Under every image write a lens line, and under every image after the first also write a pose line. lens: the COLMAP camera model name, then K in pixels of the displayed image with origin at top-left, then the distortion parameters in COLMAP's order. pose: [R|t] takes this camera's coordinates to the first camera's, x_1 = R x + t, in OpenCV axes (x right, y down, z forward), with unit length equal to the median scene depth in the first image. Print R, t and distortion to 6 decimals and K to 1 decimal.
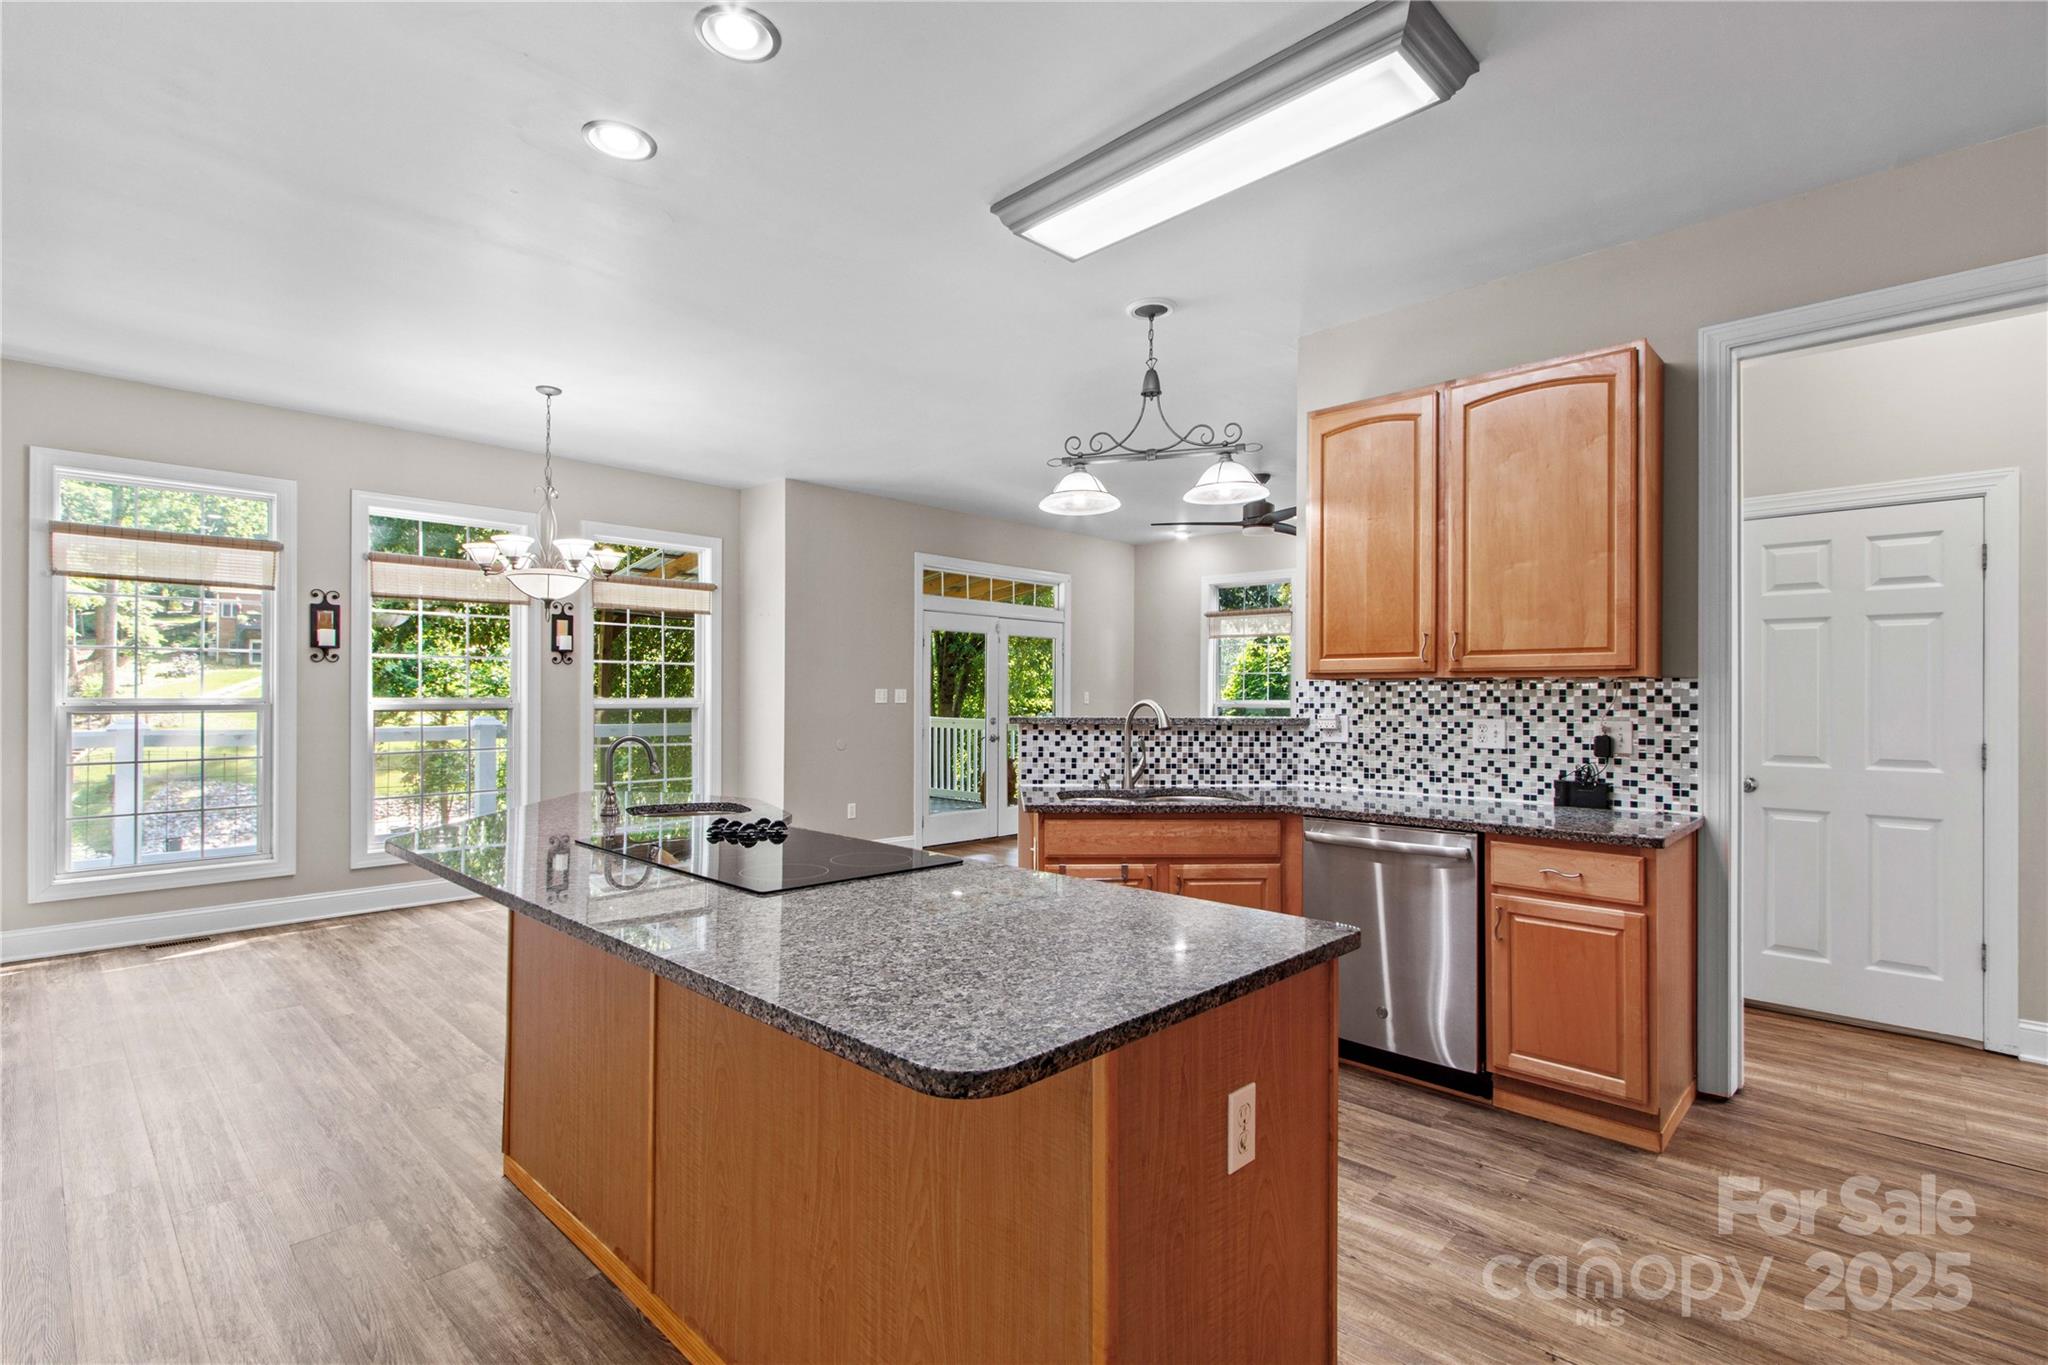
lens RADIAL K [[936.5, 0, 1027.7], [0, 936.5, 686.3], [0, 0, 1]] dist [-0.002735, -0.000172]
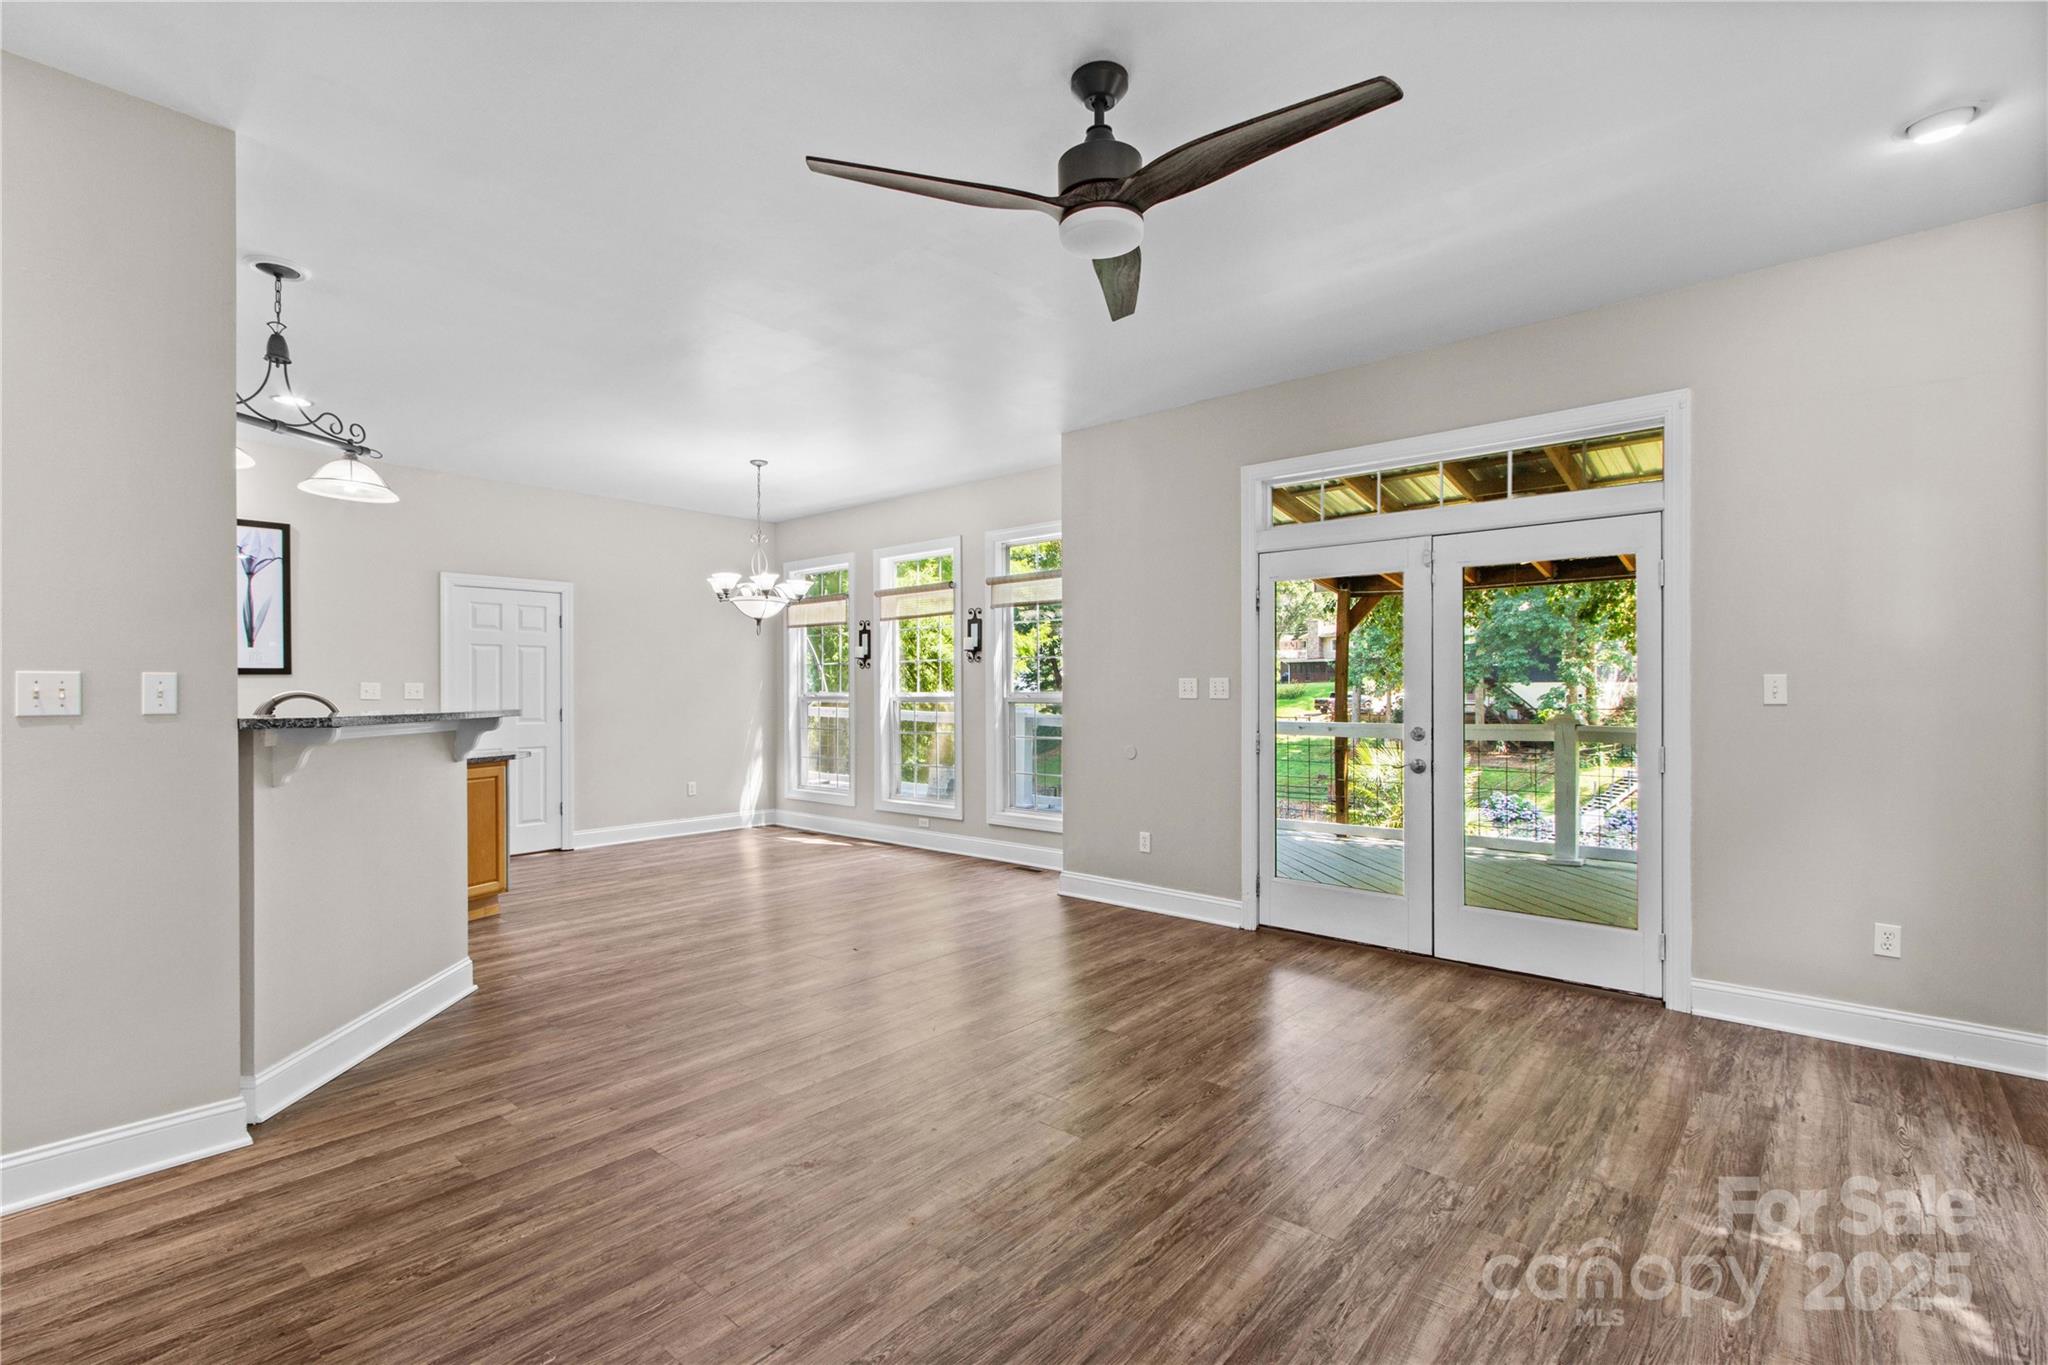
lens RADIAL K [[936.5, 0, 1022.9], [0, 936.5, 681.0], [0, 0, 1]] dist [-0.002735, -0.000172]
pose [[0.021084, -0.010122, -0.999726, 0.541894], [0.014943, 0.999840, -0.009808, 0.010371], [0.999666, -0.014733, 0.021232, 0.852846]]
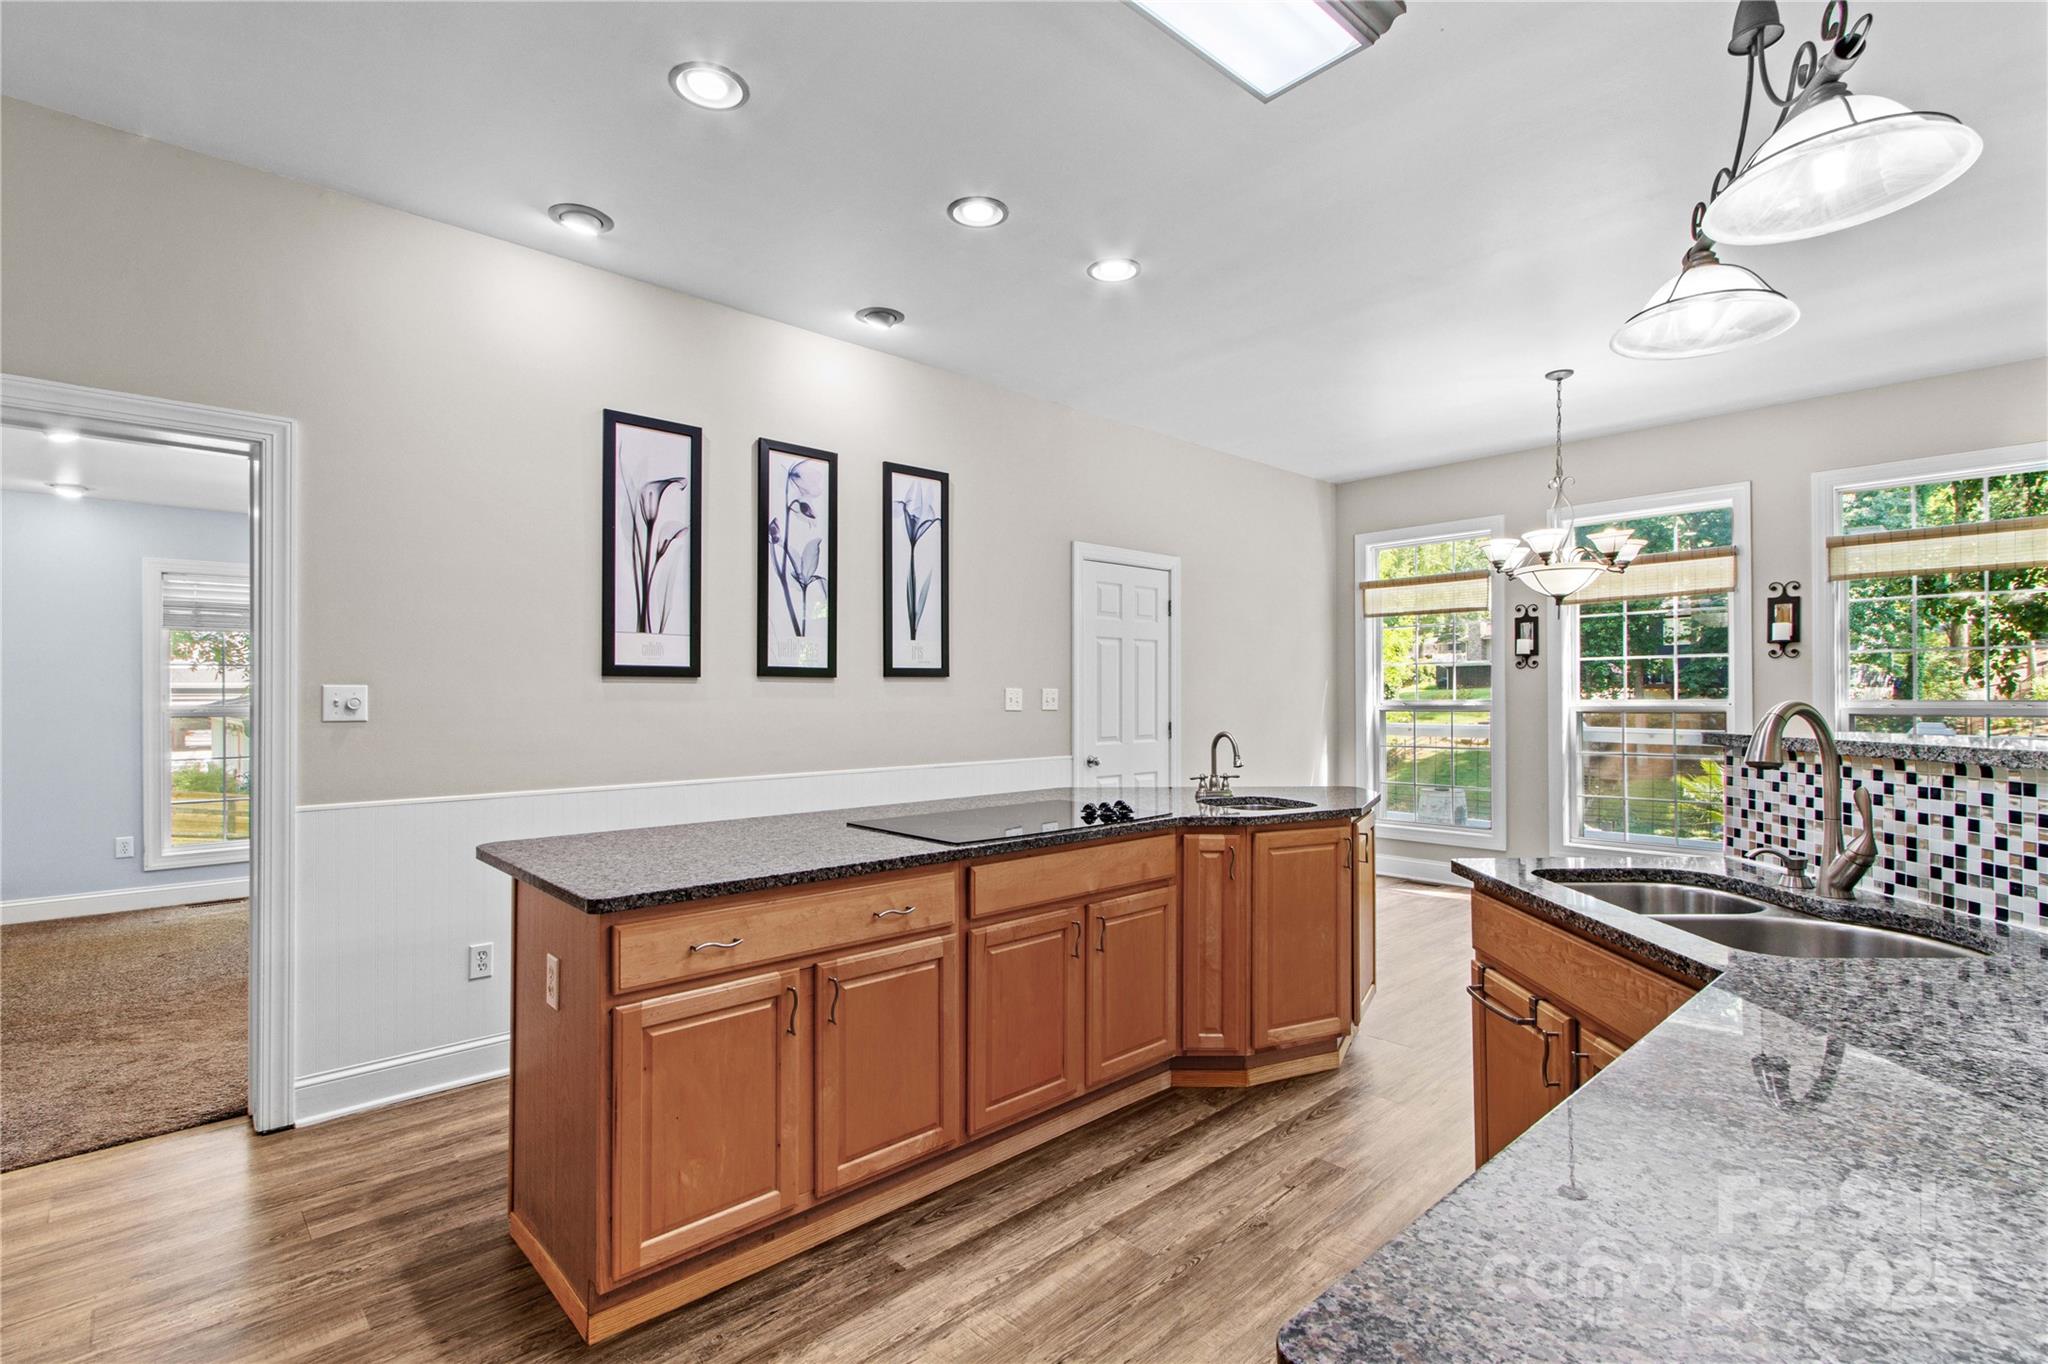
lens RADIAL K [[936.5, 0, 1020.5], [0, 936.5, 693.6], [0, 0, 1]] dist [-0.002735, -0.000172]
pose [[-0.076289, -0.004275, -0.997077, 0.324281], [0.018062, 0.999821, -0.005668, 0.002588], [0.996922, -0.018442, -0.076198, 0.347291]]
